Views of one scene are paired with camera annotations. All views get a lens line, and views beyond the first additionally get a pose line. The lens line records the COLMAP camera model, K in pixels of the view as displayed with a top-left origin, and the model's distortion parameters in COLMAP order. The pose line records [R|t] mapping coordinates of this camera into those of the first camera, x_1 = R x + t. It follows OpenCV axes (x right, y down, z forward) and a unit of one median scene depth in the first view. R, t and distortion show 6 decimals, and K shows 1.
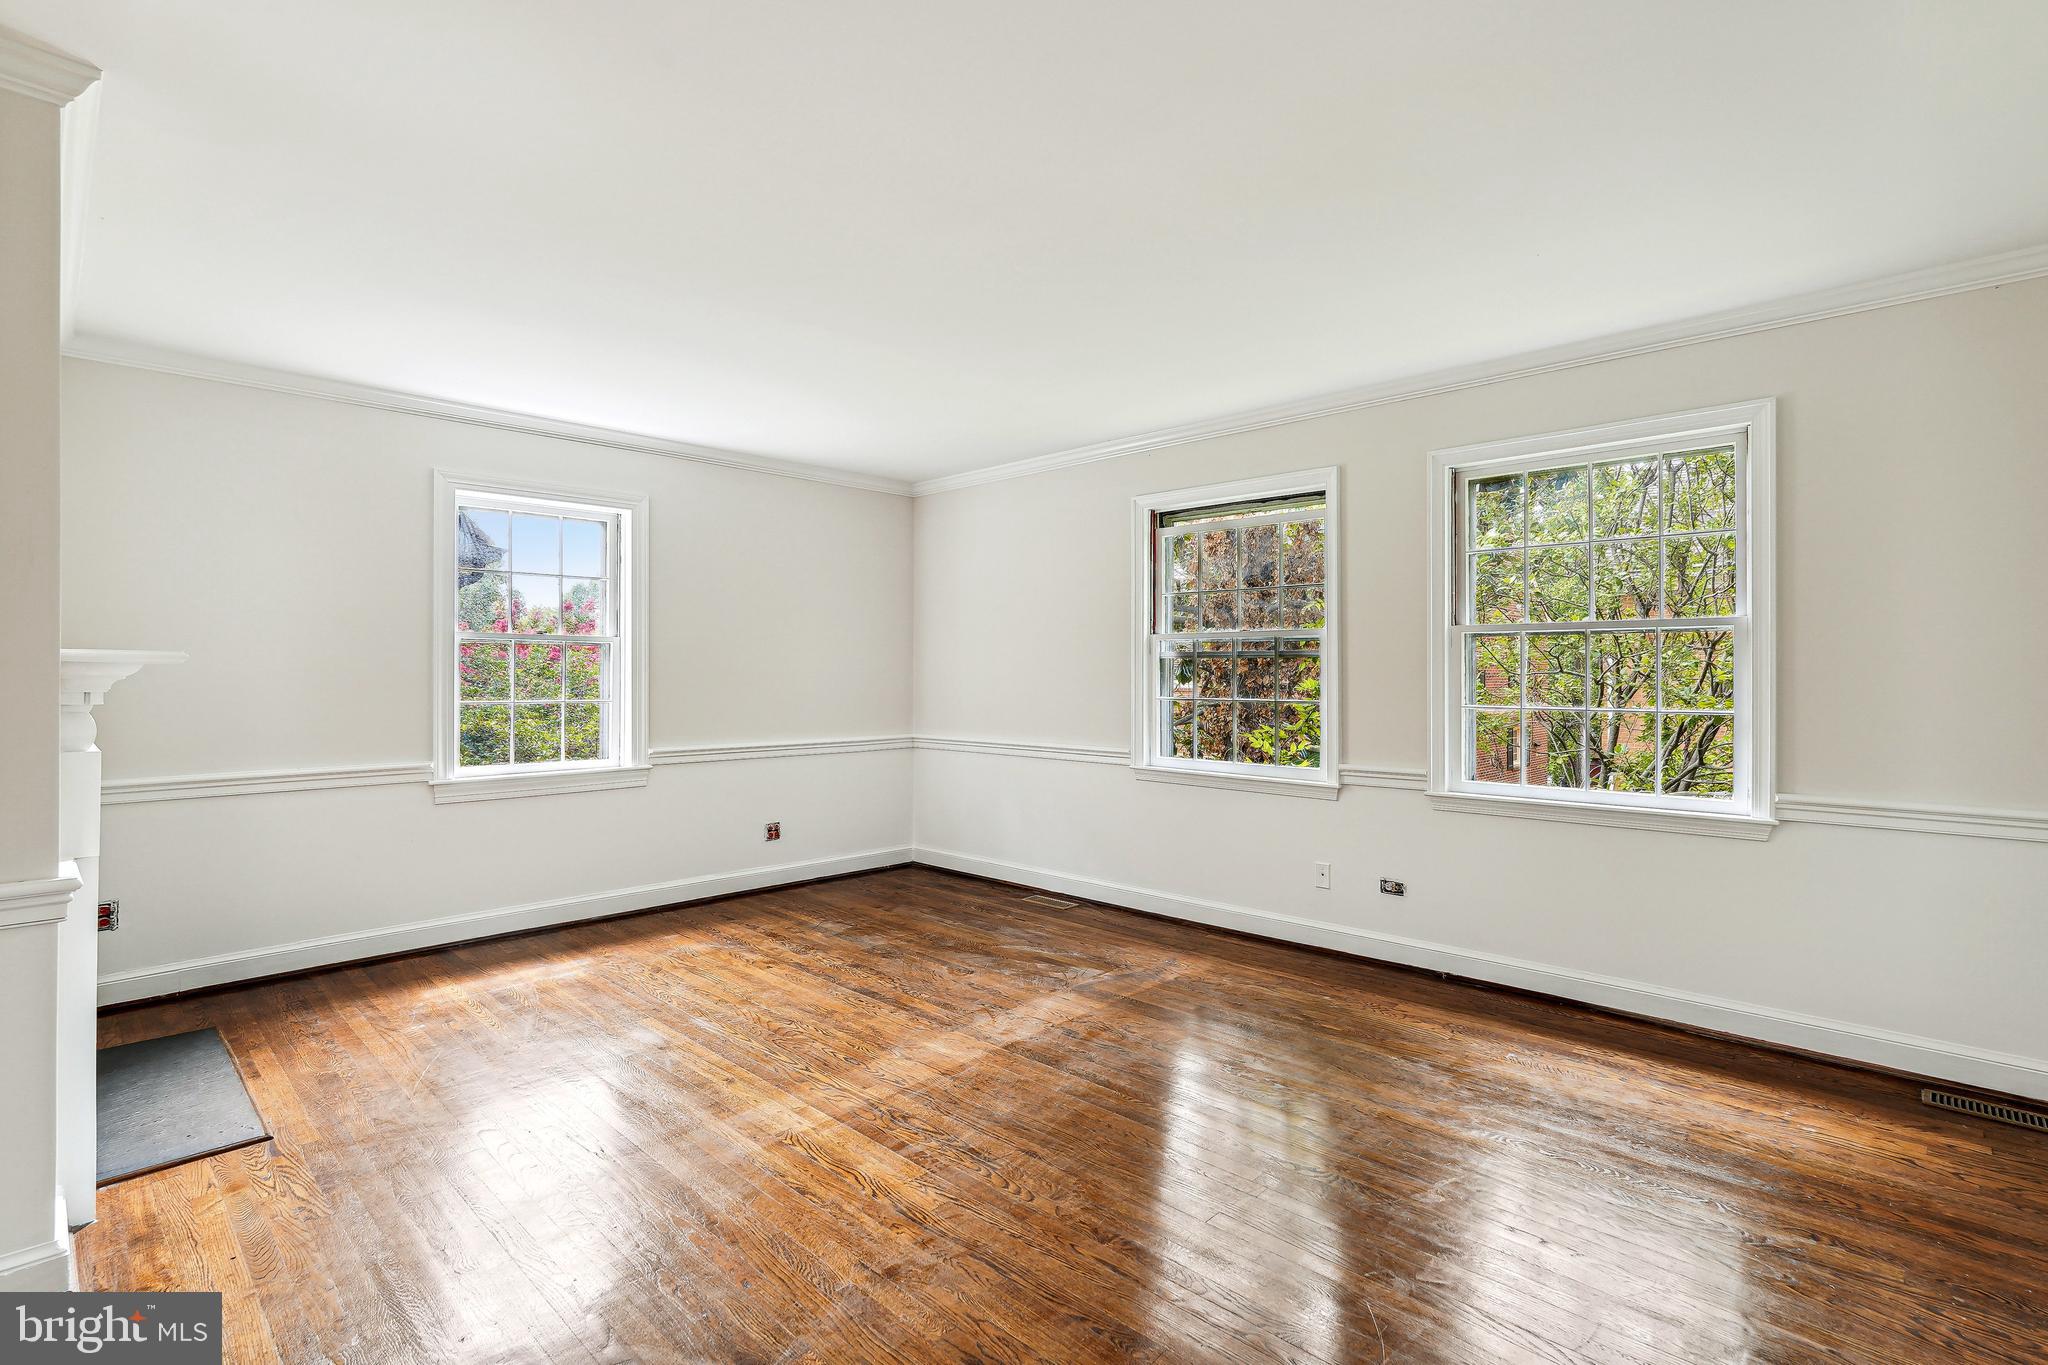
lens RADIAL K [[951.2, 0, 1024.0], [0, 951.2, 682.5], [0, 0, 1]] dist [-0.001924, 0.000009]
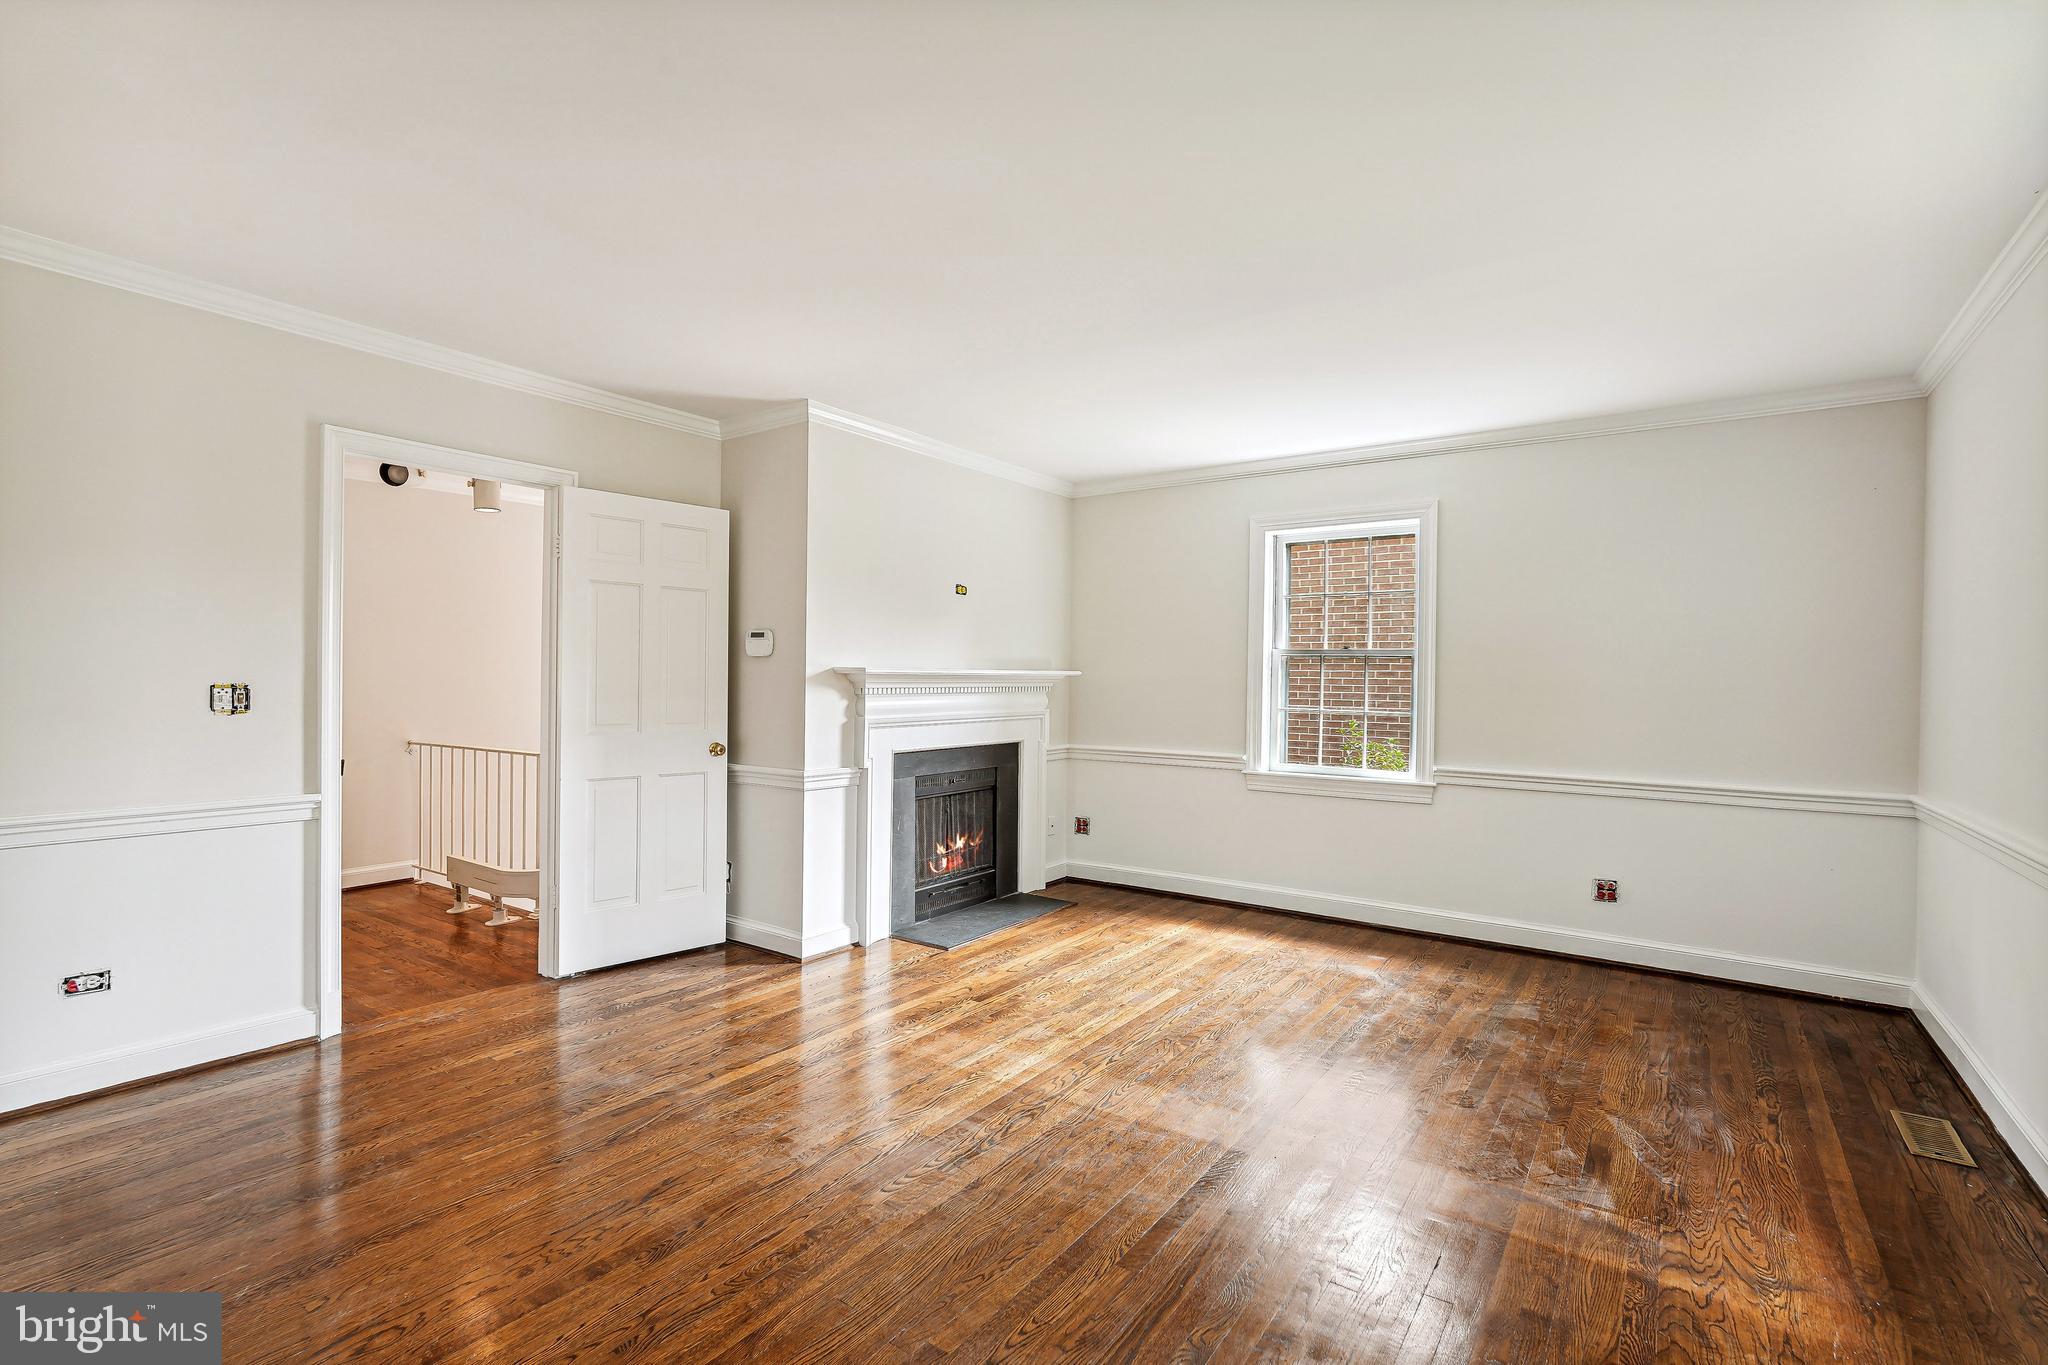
lens RADIAL K [[939.4, 0, 1027.6], [0, 939.4, 698.7], [0, 0, 1]] dist [-0.003771, -0.000094]
pose [[0.156378, 0.021257, -0.987468, 0.576693], [-0.022840, 0.999579, 0.017901, -0.006609], [0.987433, 0.019754, 0.156798, 0.552720]]
